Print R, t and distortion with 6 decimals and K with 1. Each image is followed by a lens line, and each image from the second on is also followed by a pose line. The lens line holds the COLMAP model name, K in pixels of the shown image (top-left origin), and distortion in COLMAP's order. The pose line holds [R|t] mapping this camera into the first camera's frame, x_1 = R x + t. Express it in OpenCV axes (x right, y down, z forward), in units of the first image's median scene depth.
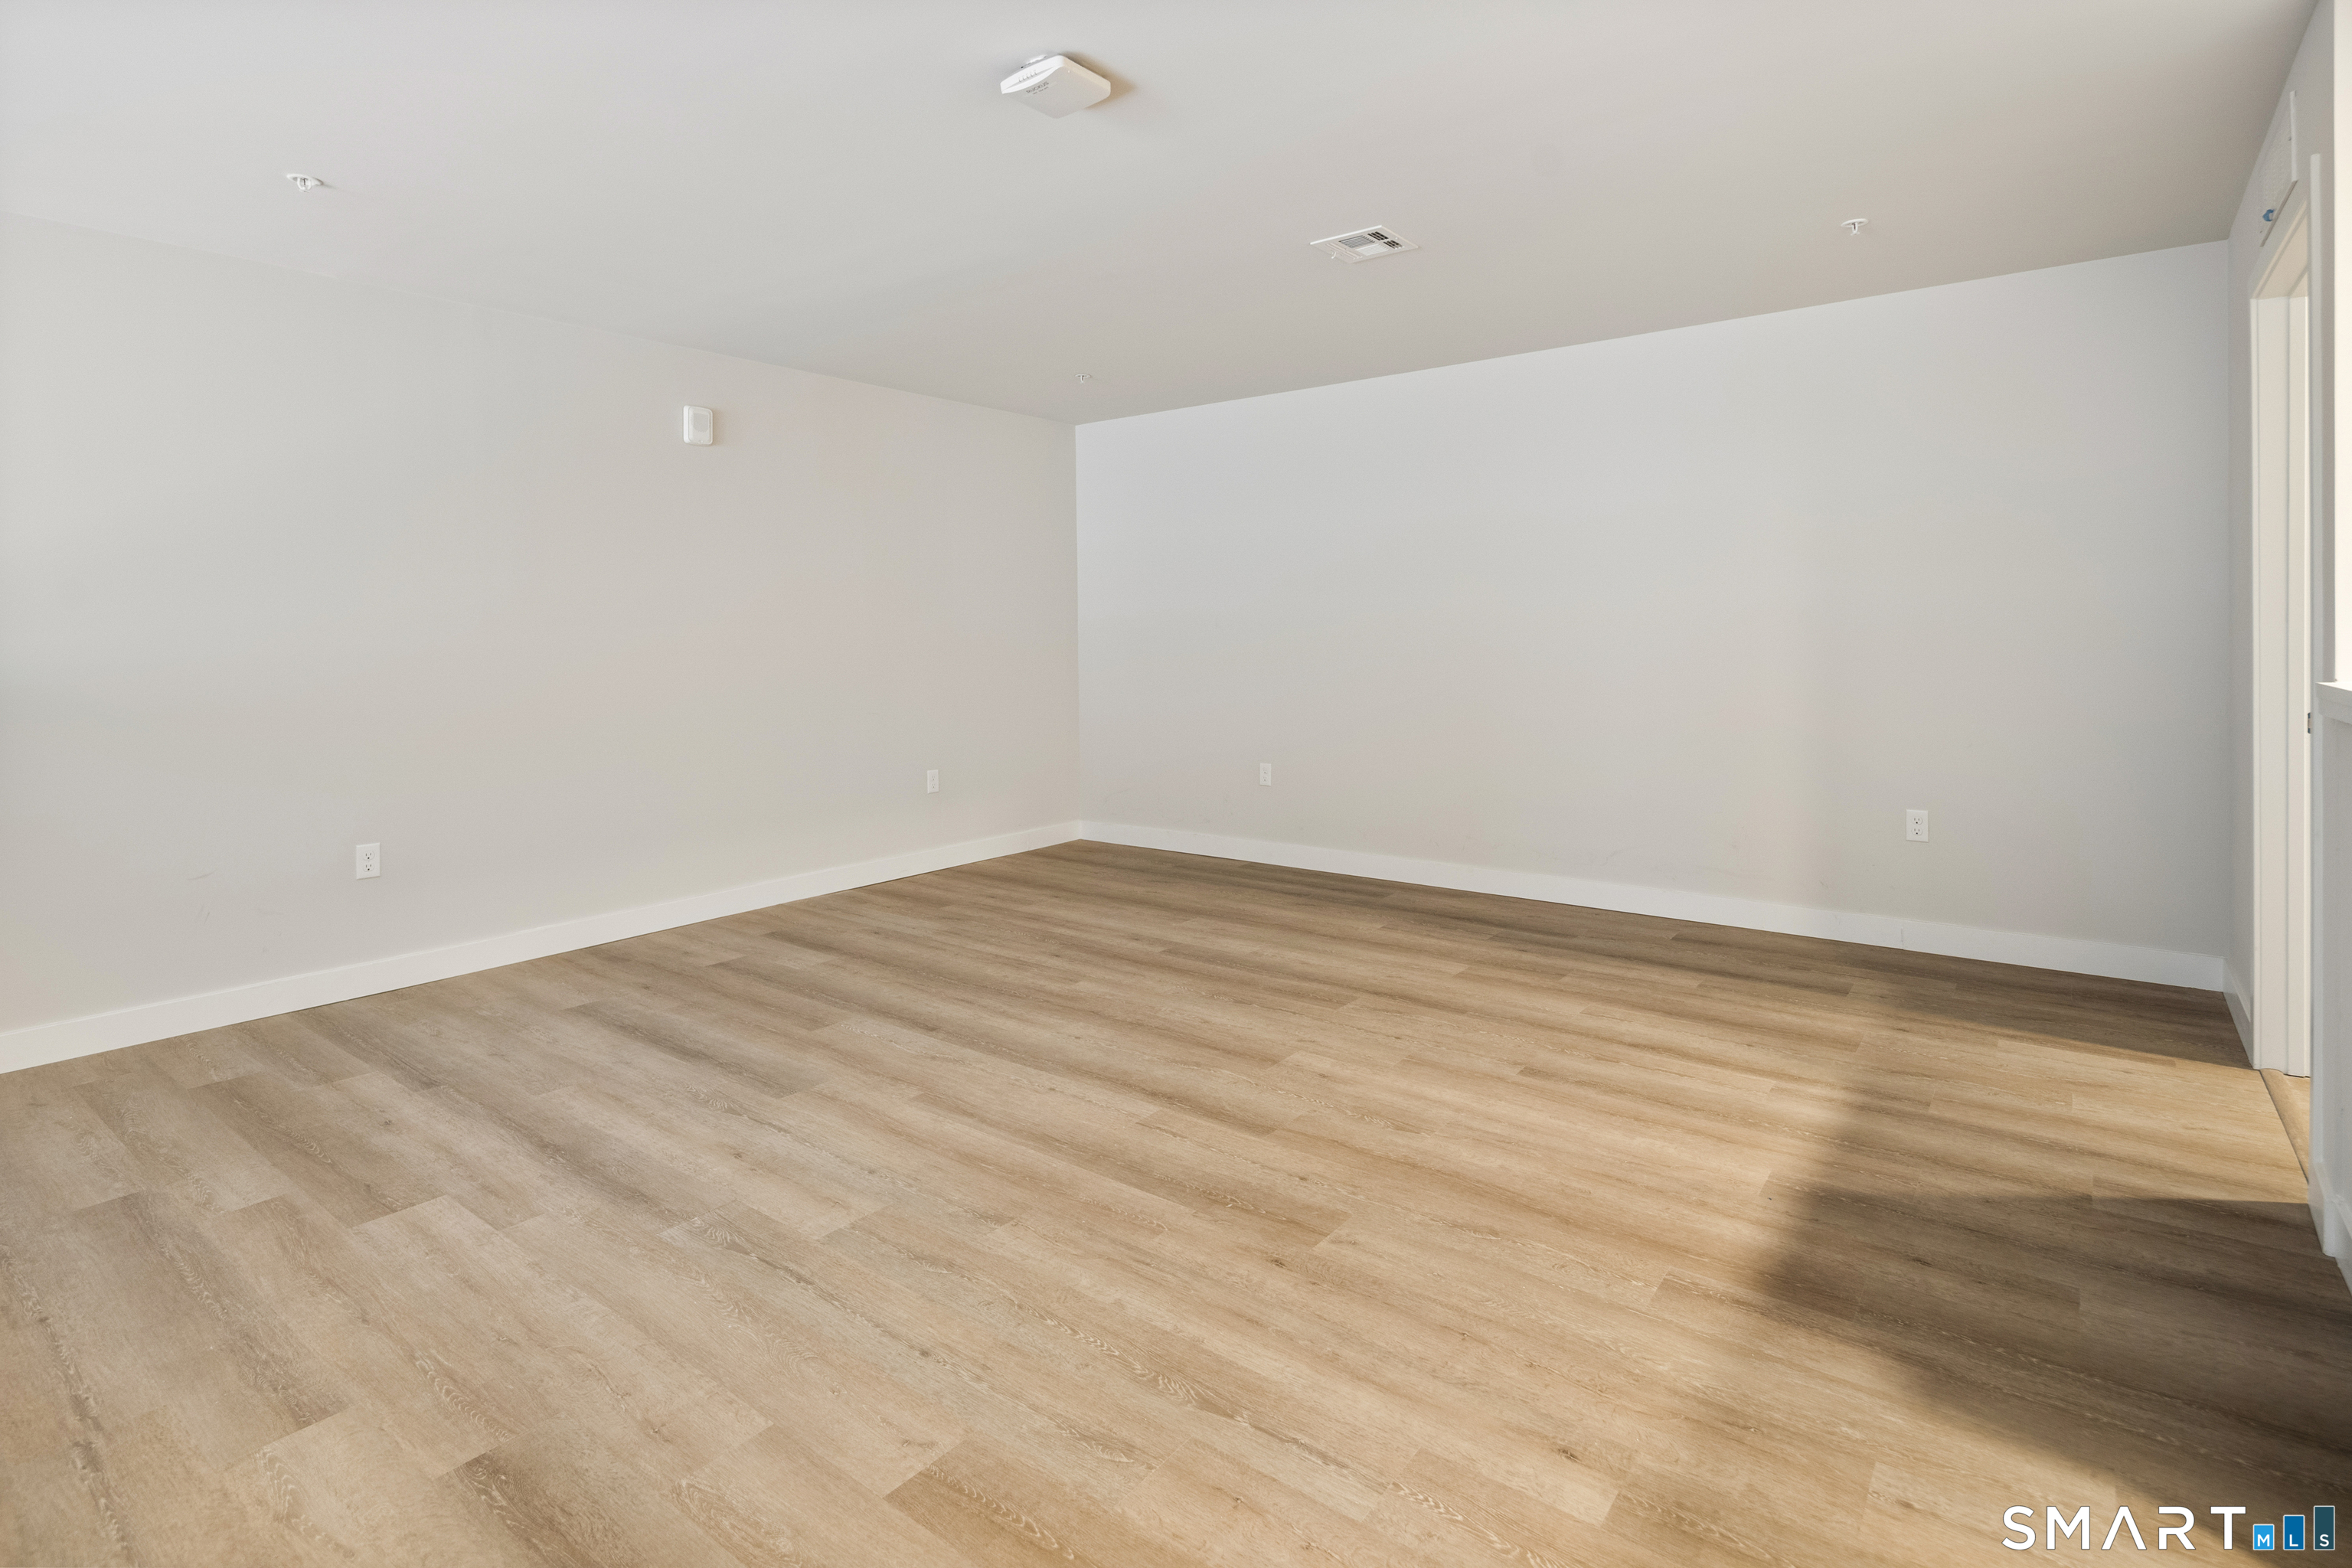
lens RADIAL K [[1111.4, 0, 1209.3], [0, 1111.4, 814.5], [0, 0, 1]] dist [0.000946, -0.000170]
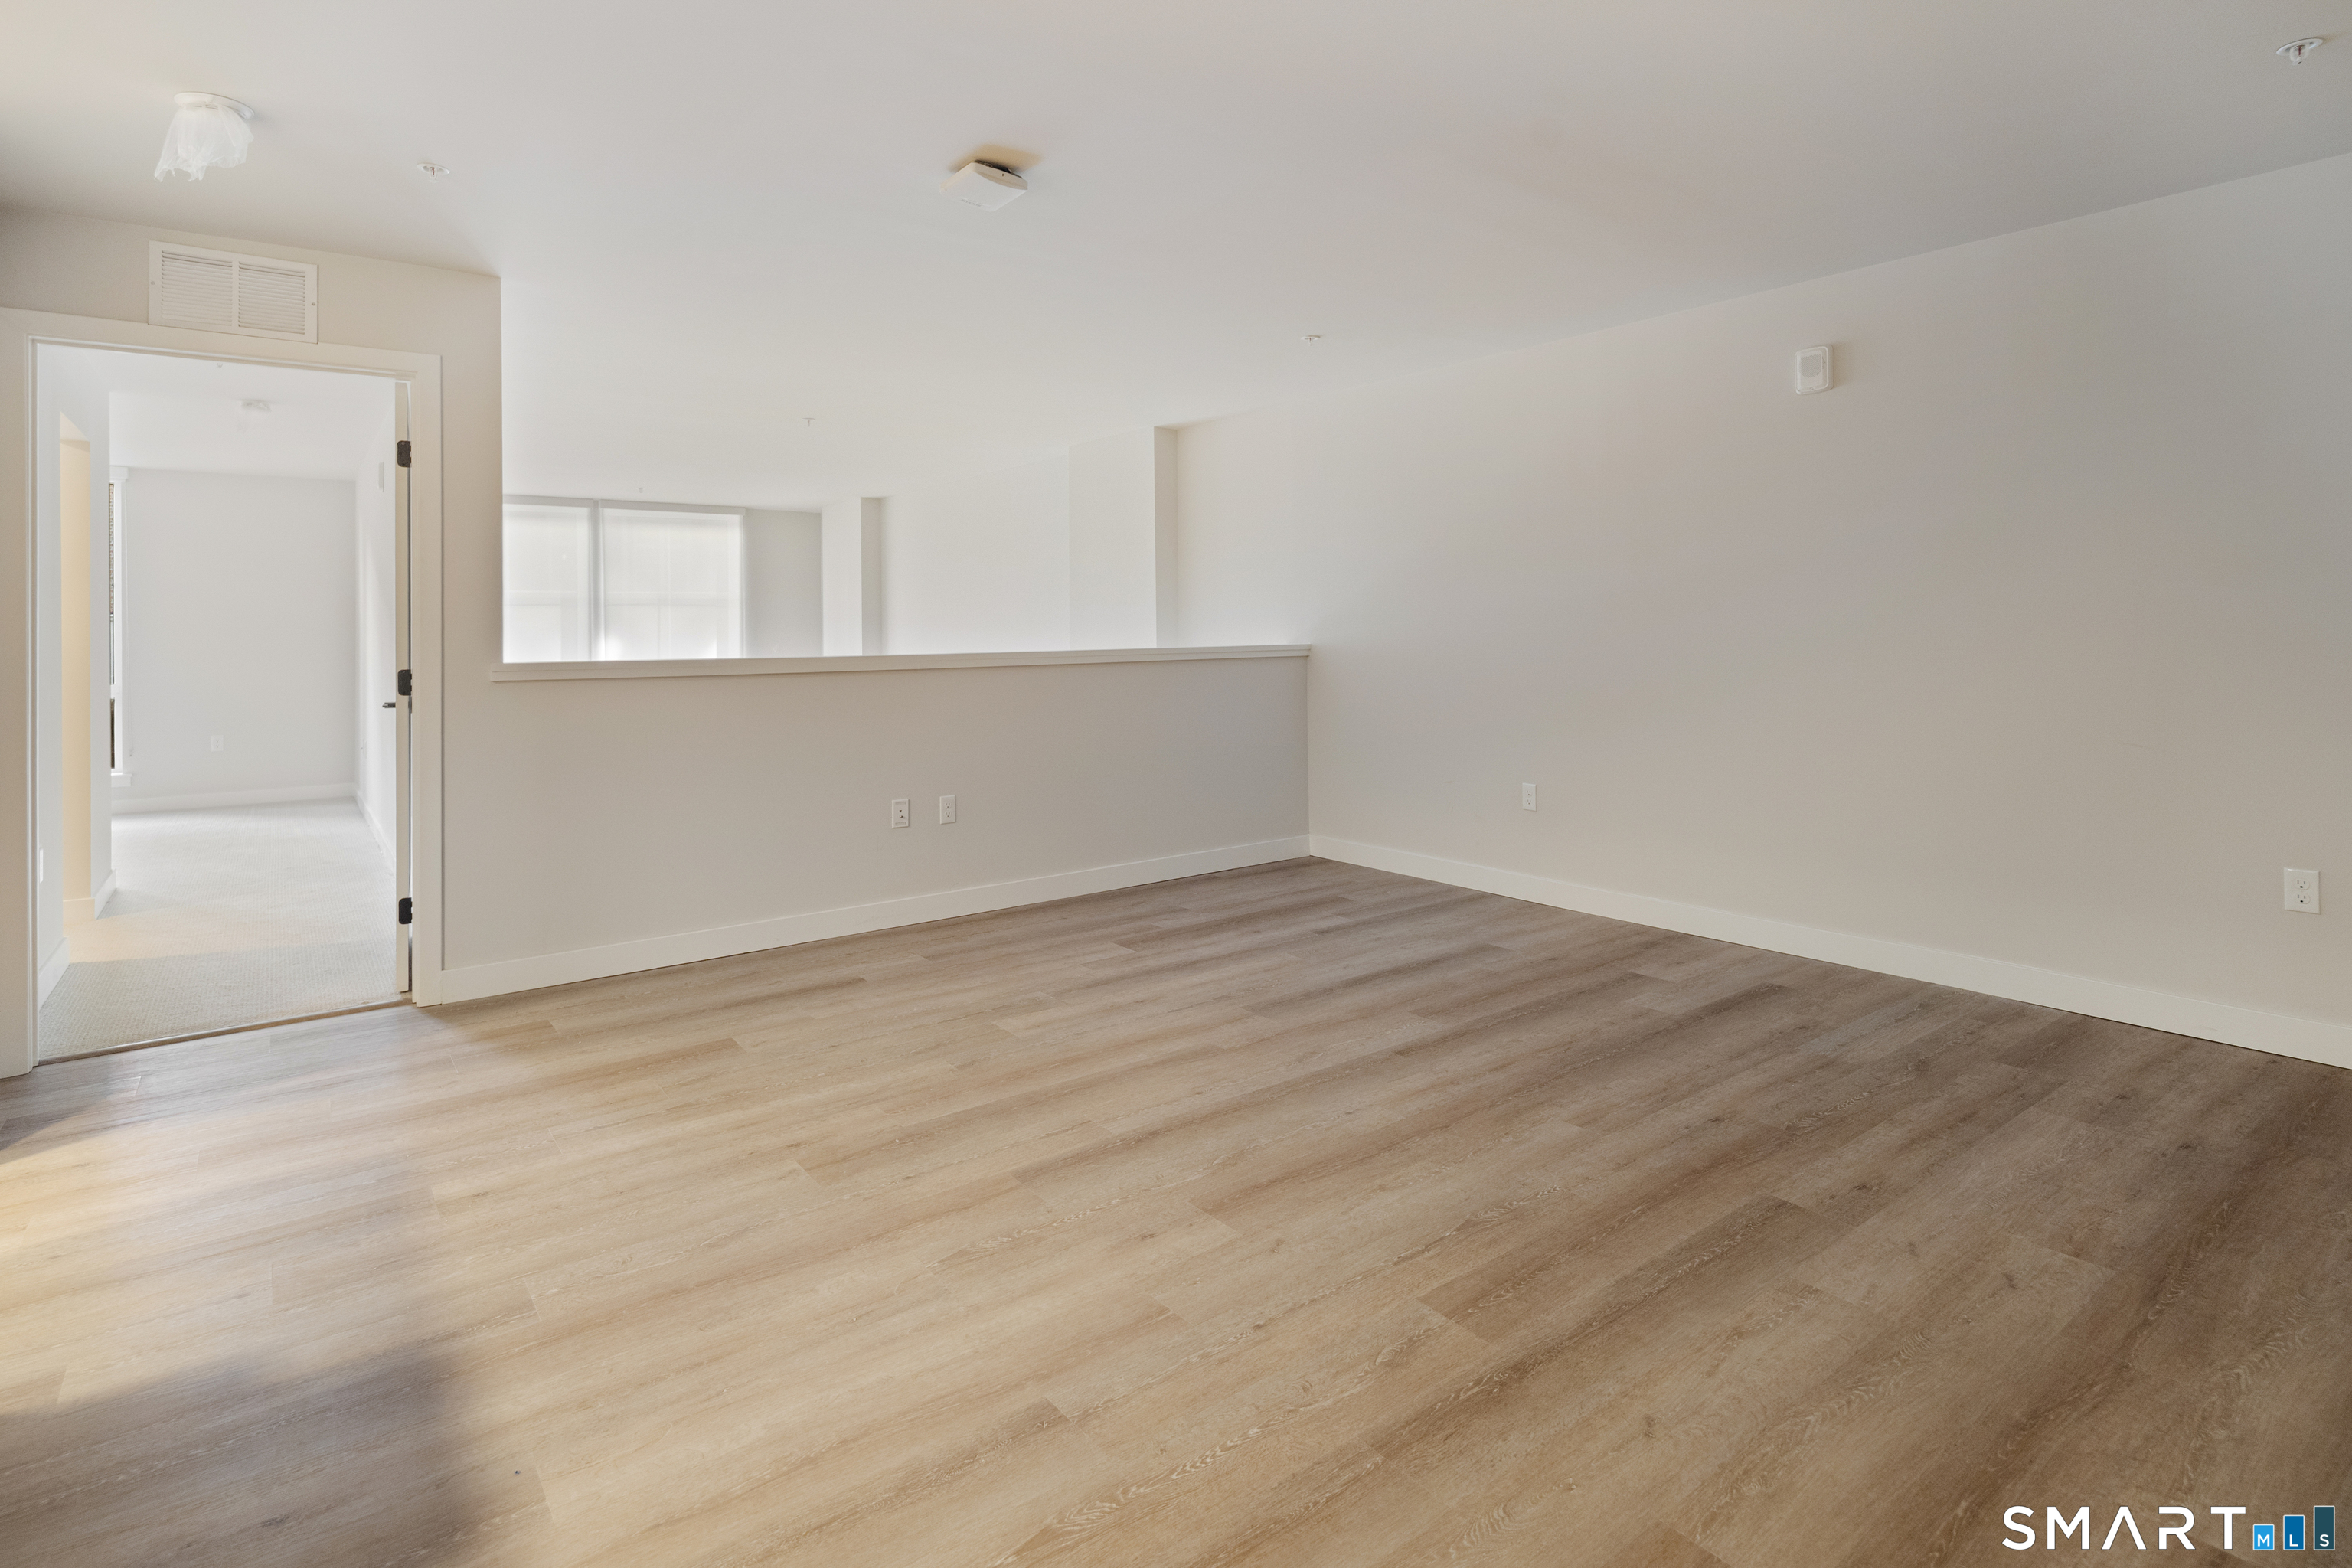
lens RADIAL K [[1188.4, 0, 1180.3], [0, 1188.4, 820.9], [0, 0, 1]] dist [0.000431, -0.001344]
pose [[-0.268330, 0.167183, -0.948709, 0.910924], [-0.146426, 0.966304, 0.211699, -0.228015], [0.952133, 0.195721, -0.234809, 1.321692]]
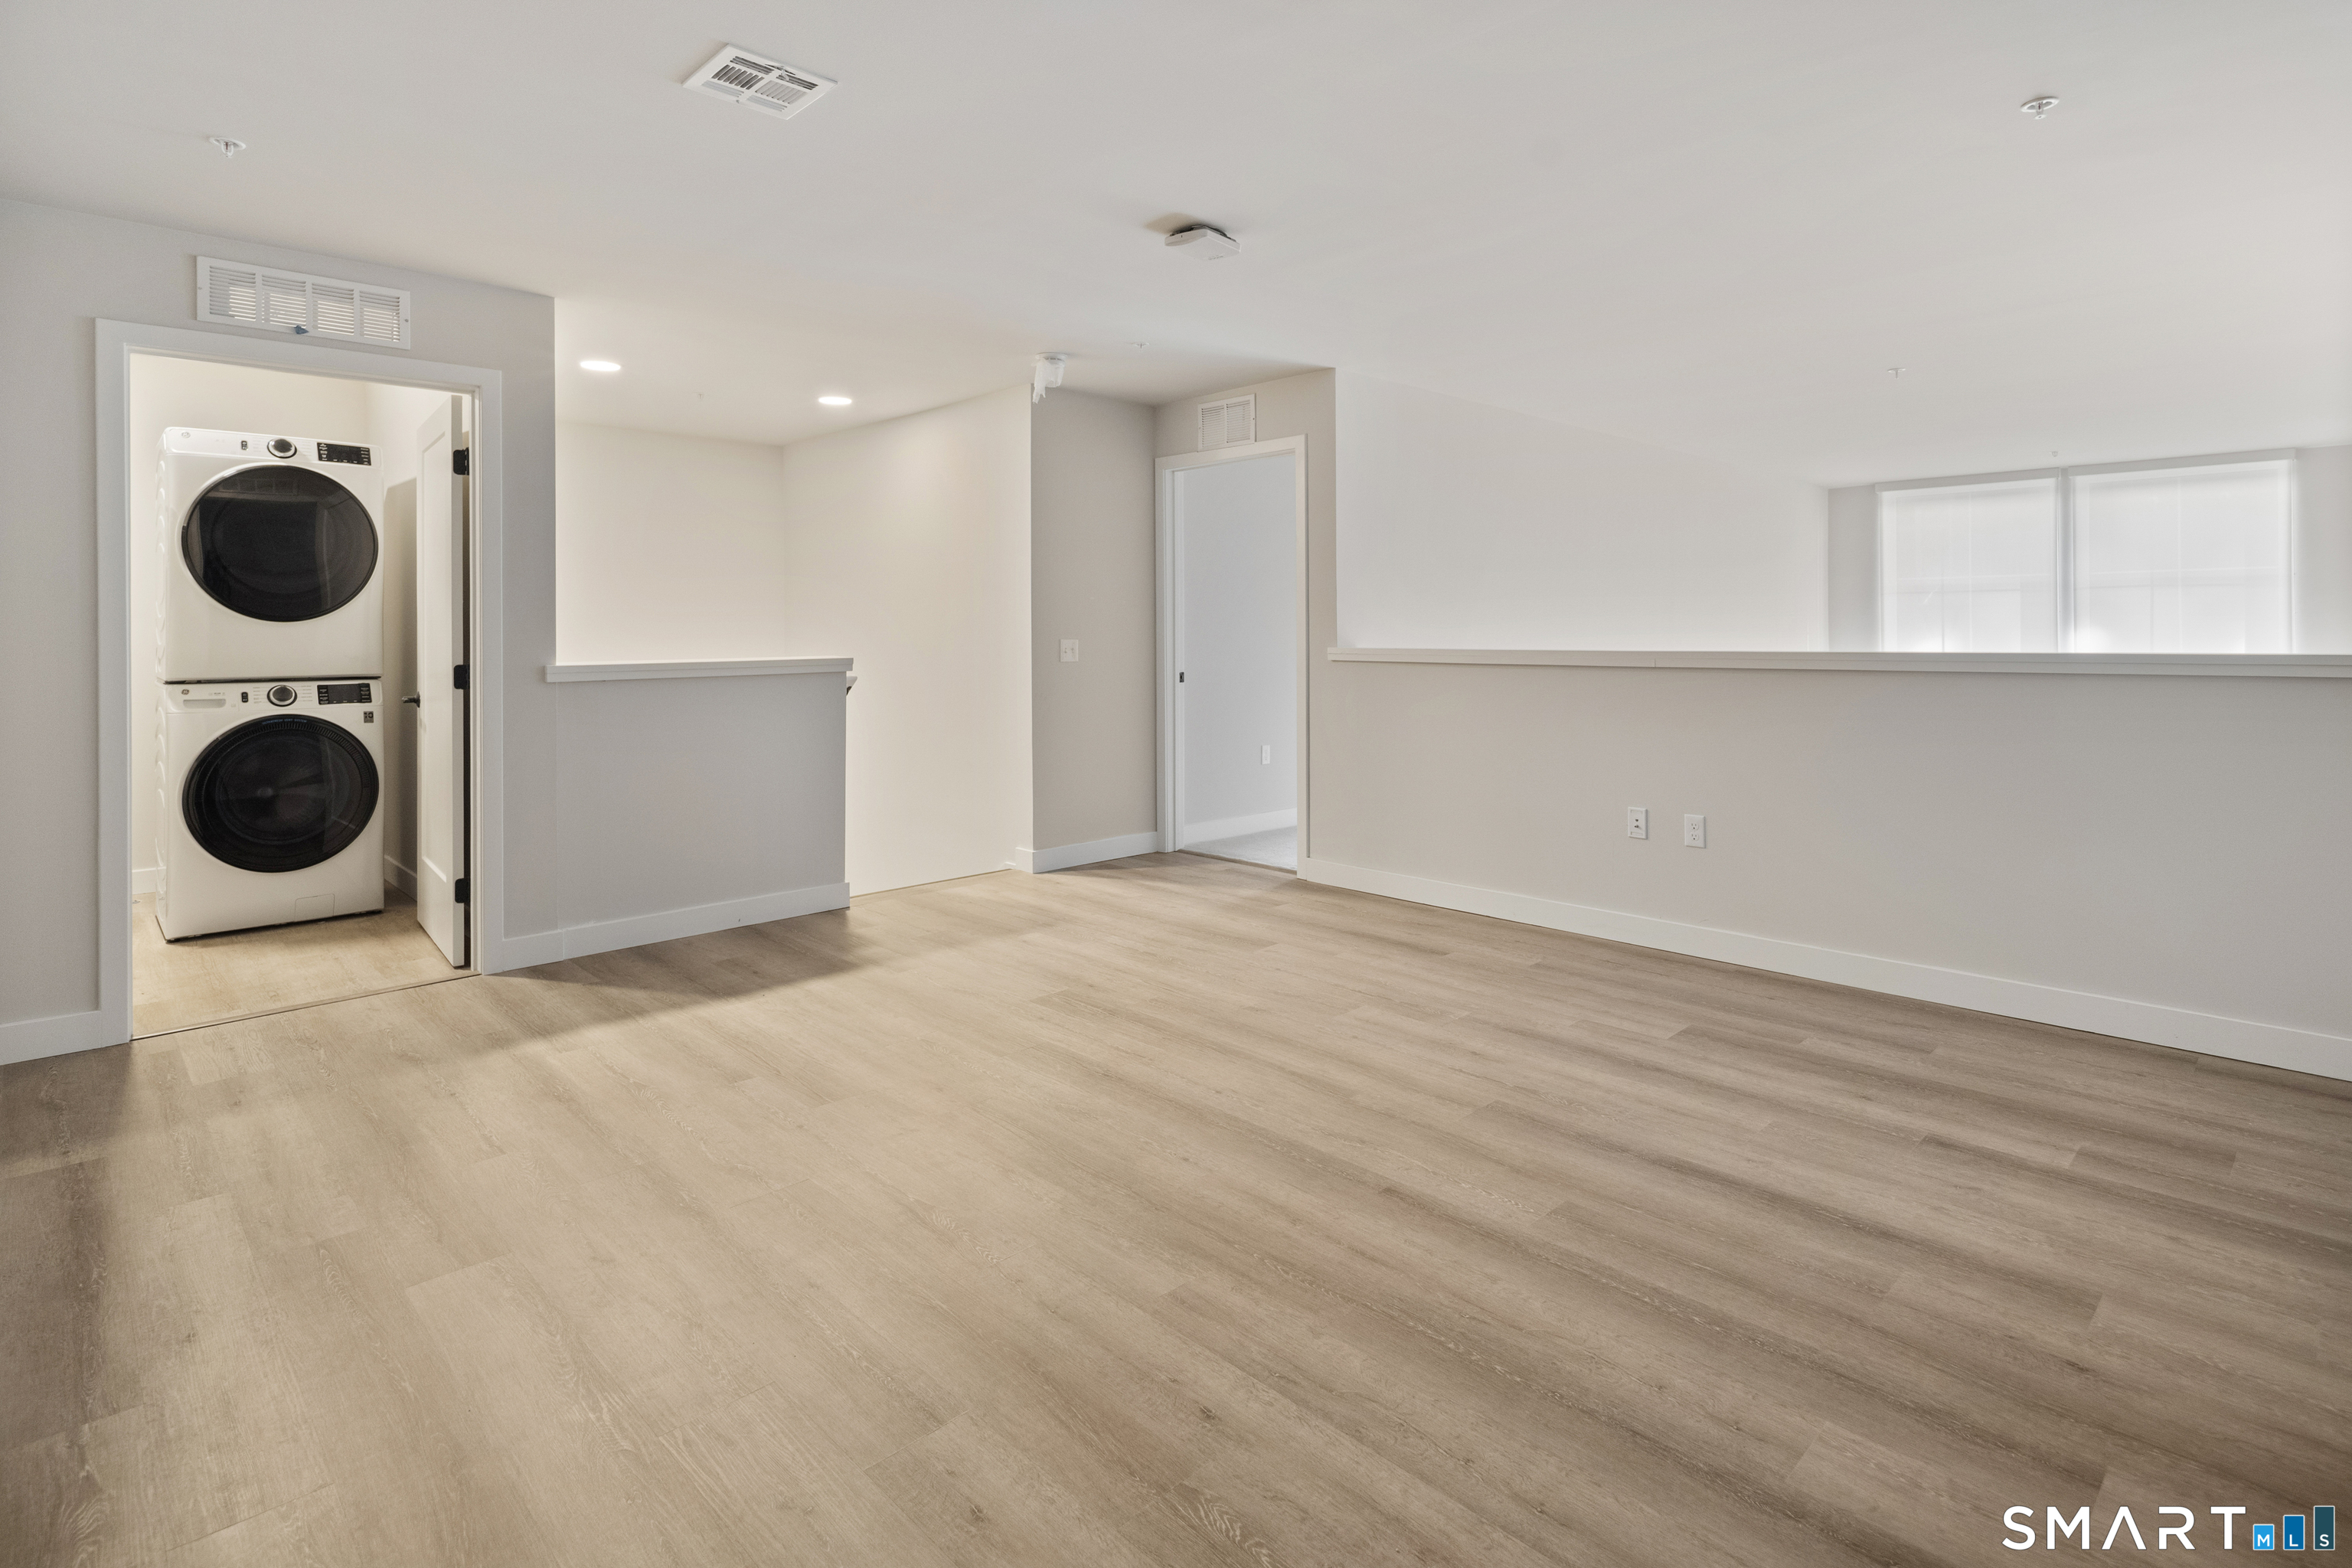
lens RADIAL K [[1188.4, 0, 1180.3], [0, 1188.4, 820.9], [0, 0, 1]] dist [0.000431, -0.001344]
pose [[-0.985628, -0.011394, 0.168547, -0.314955], [0.043412, 0.947131, 0.317897, -0.349962], [-0.163258, 0.320645, -0.933024, 2.127612]]
